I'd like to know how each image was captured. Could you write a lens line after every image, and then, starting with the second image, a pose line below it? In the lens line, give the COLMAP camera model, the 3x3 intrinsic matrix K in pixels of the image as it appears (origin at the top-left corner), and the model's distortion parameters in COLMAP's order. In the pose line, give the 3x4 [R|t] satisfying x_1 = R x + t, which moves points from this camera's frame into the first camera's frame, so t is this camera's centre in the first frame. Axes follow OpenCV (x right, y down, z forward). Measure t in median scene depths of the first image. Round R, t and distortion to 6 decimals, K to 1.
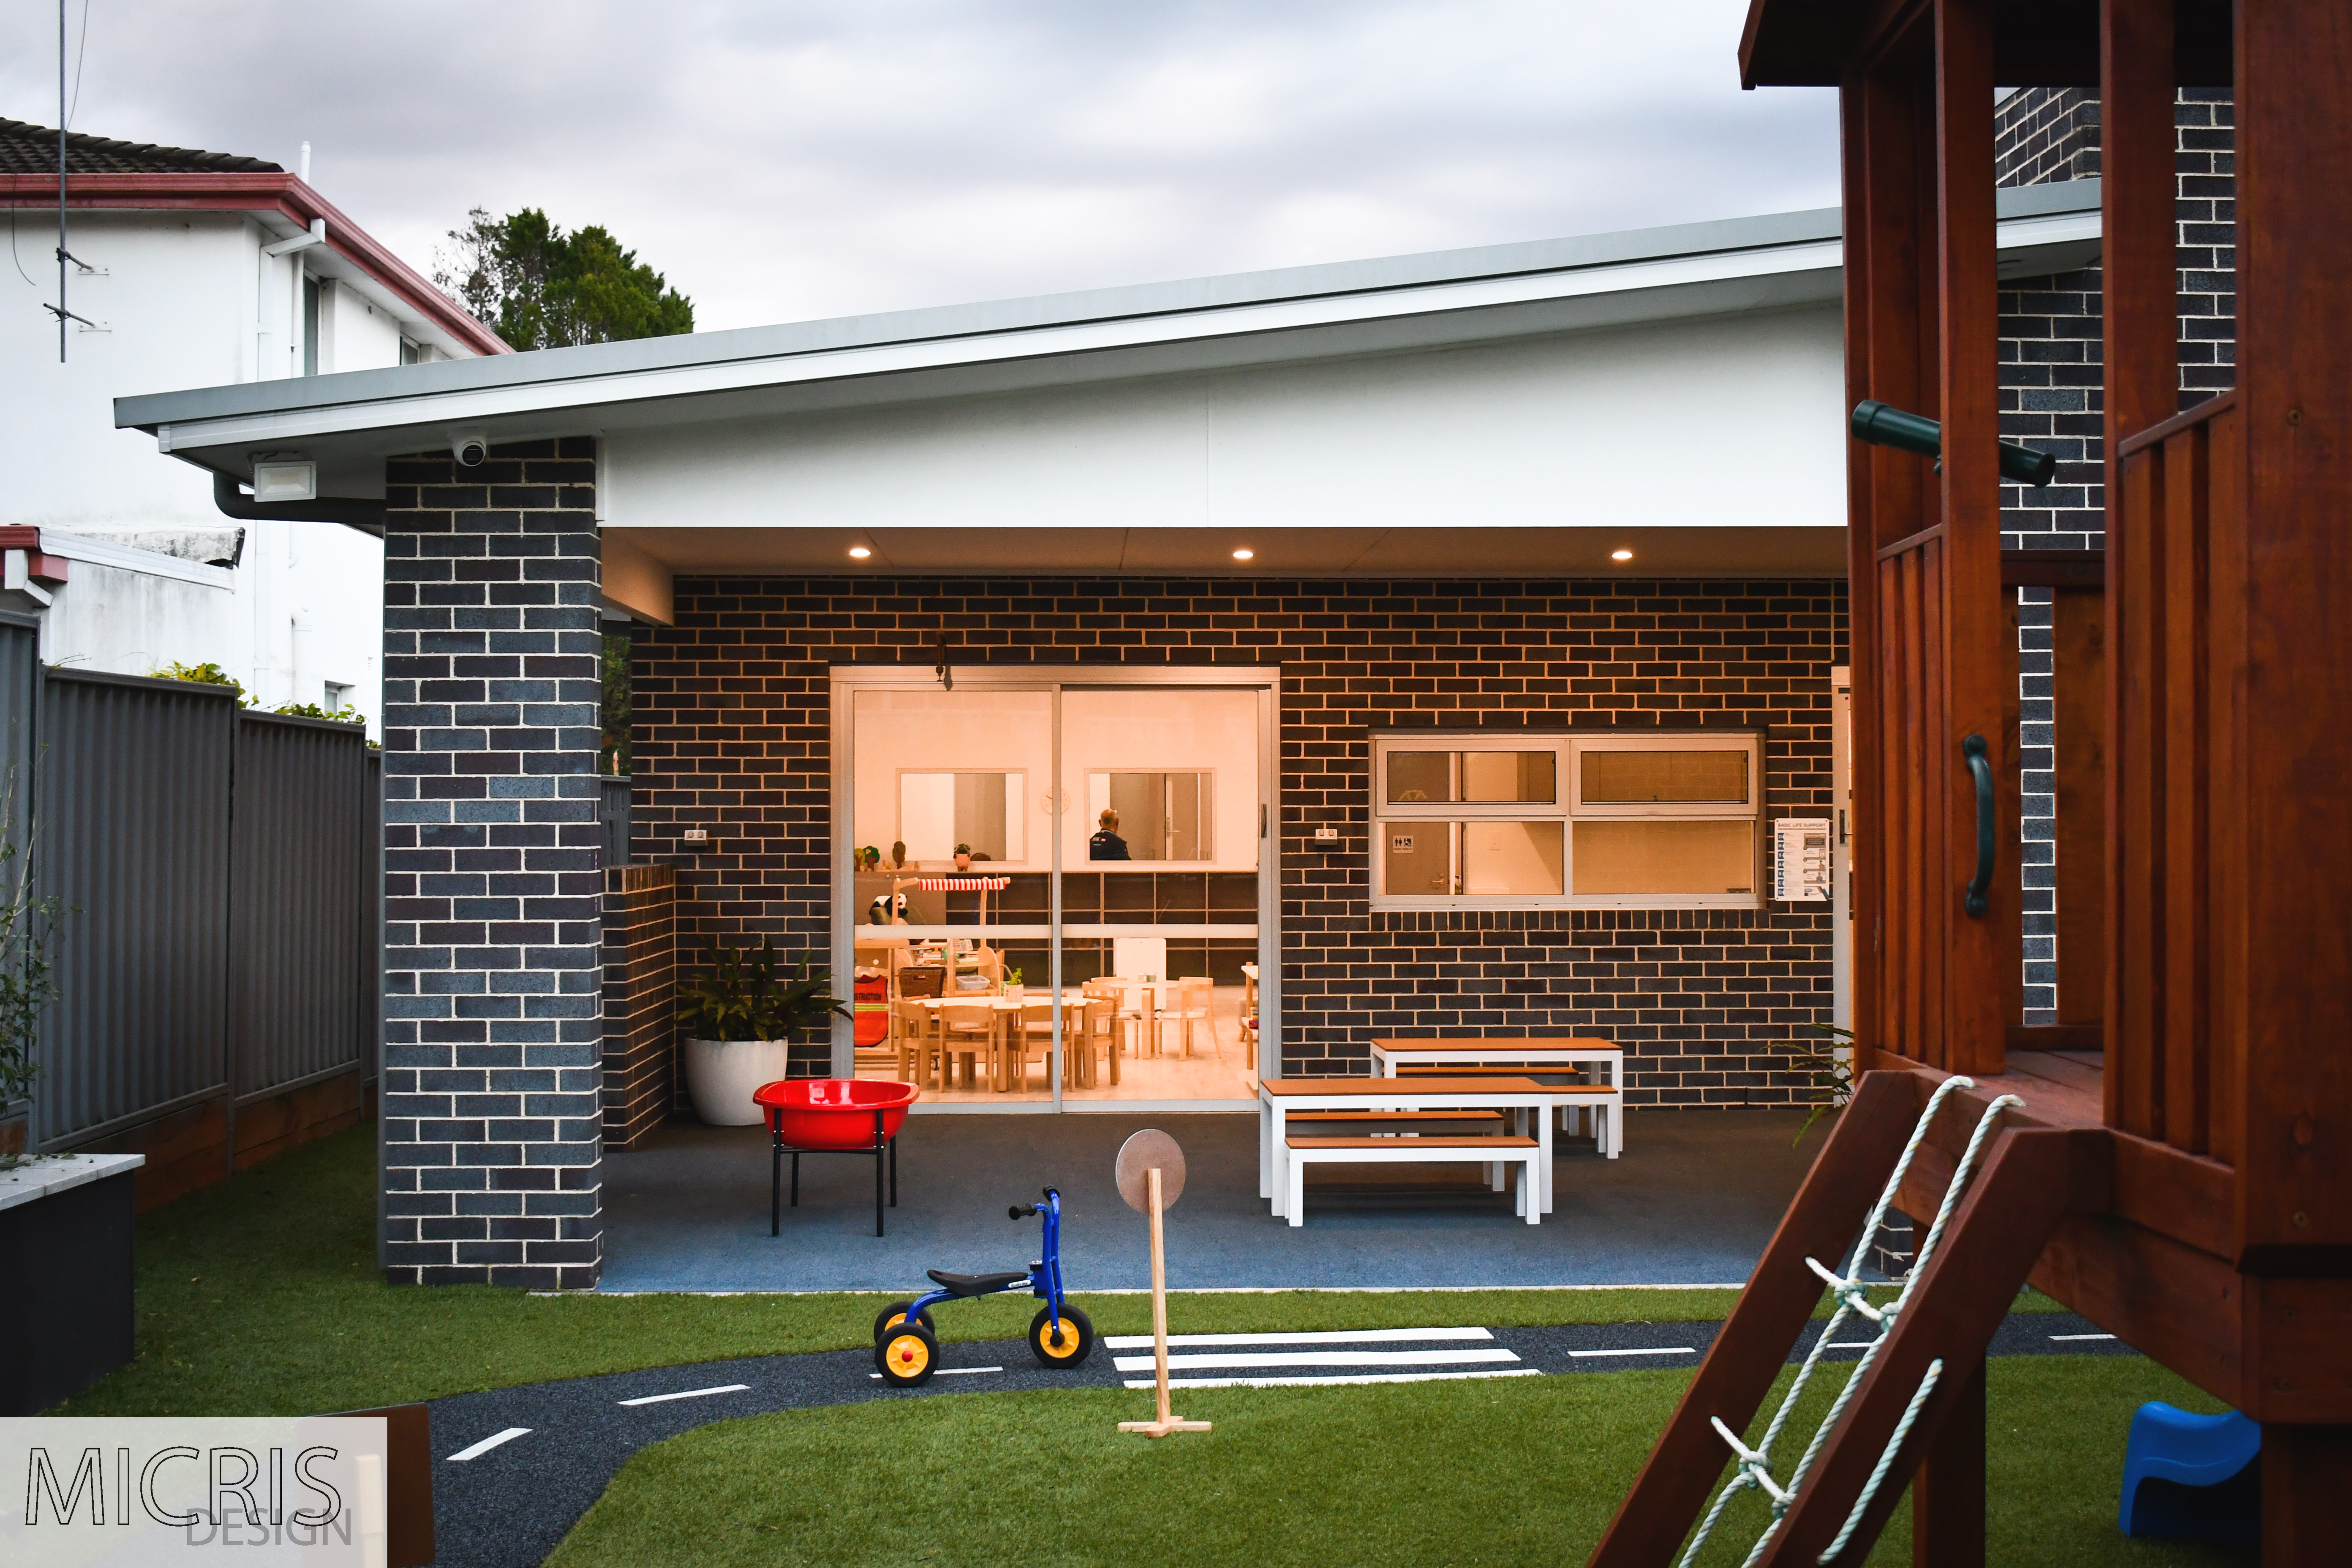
lens RADIAL K [[2945.1, 0, 1180.1], [0, 2945.1, 779.7], [0, 0, 1]] dist [0.001507, 0.000000]
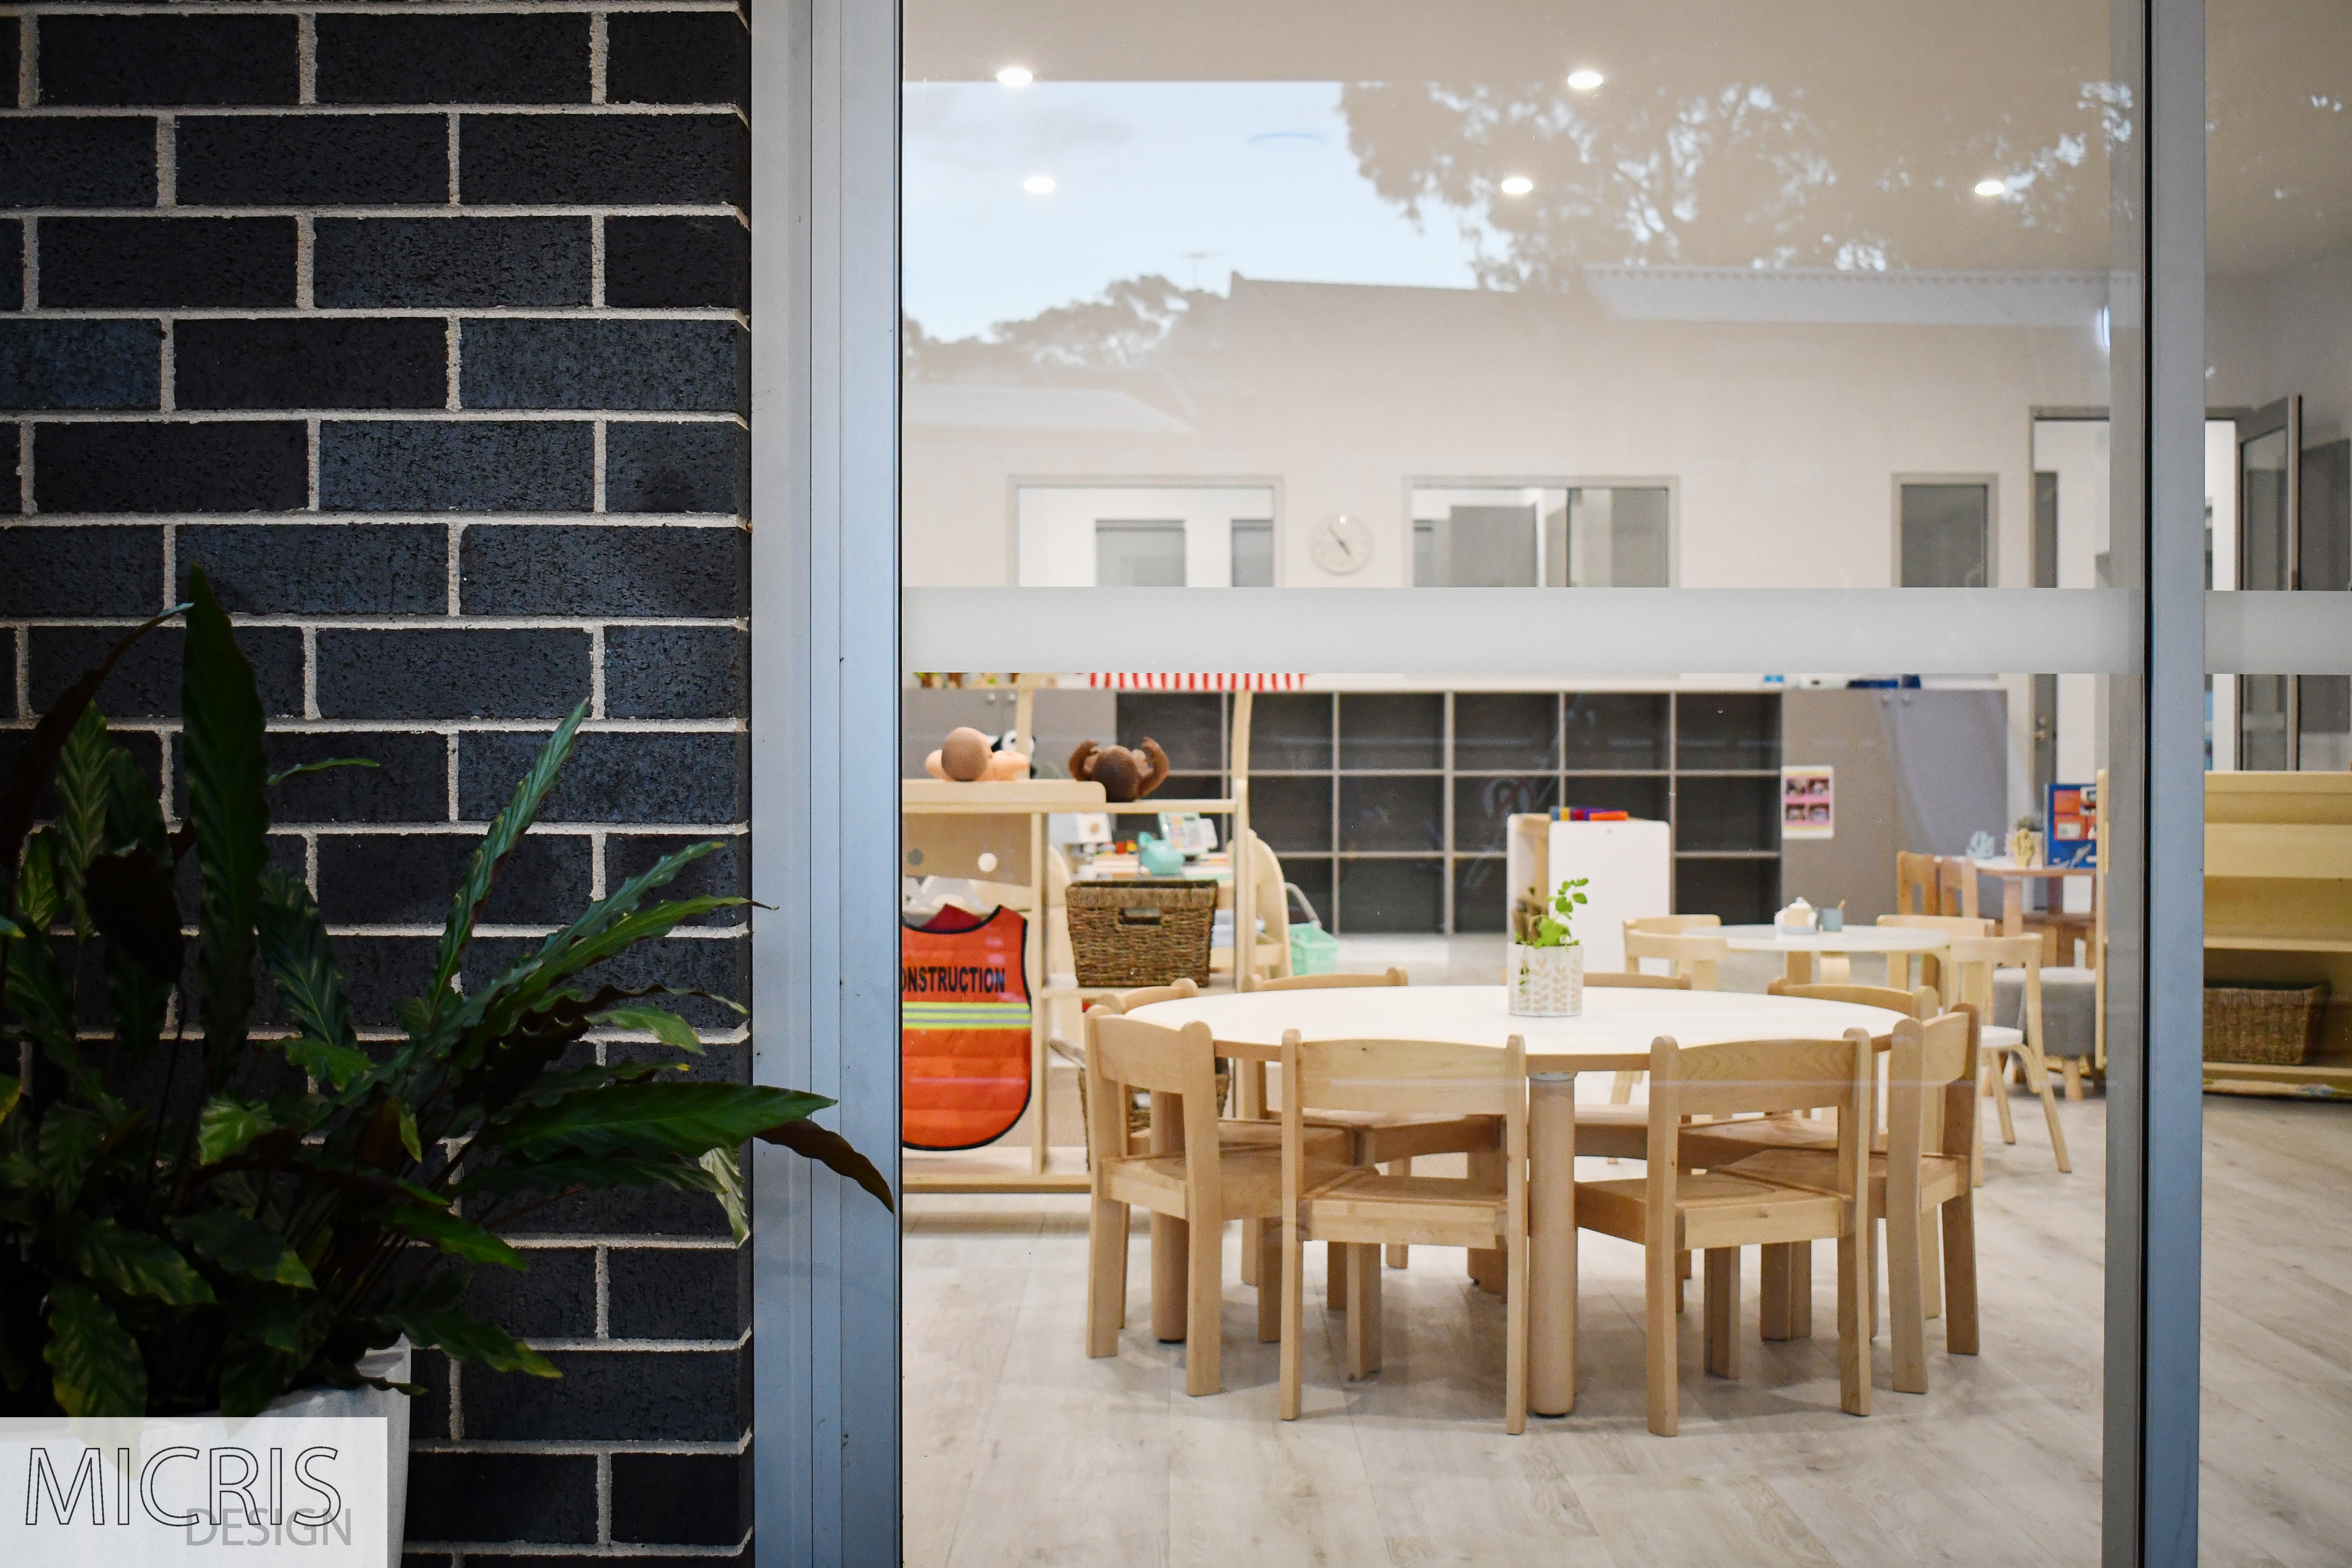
lens RADIAL K [[3118.6, 0, 1175.7], [0, 3118.6, 785.0], [0, 0, 1]] dist [-0.010324, 0.000000]
pose [[0.999510, -0.002037, -0.031222, -0.075900], [0.002784, 0.999711, 0.023887, 0.047440], [0.031165, -0.023962, 0.999227, 0.699482]]
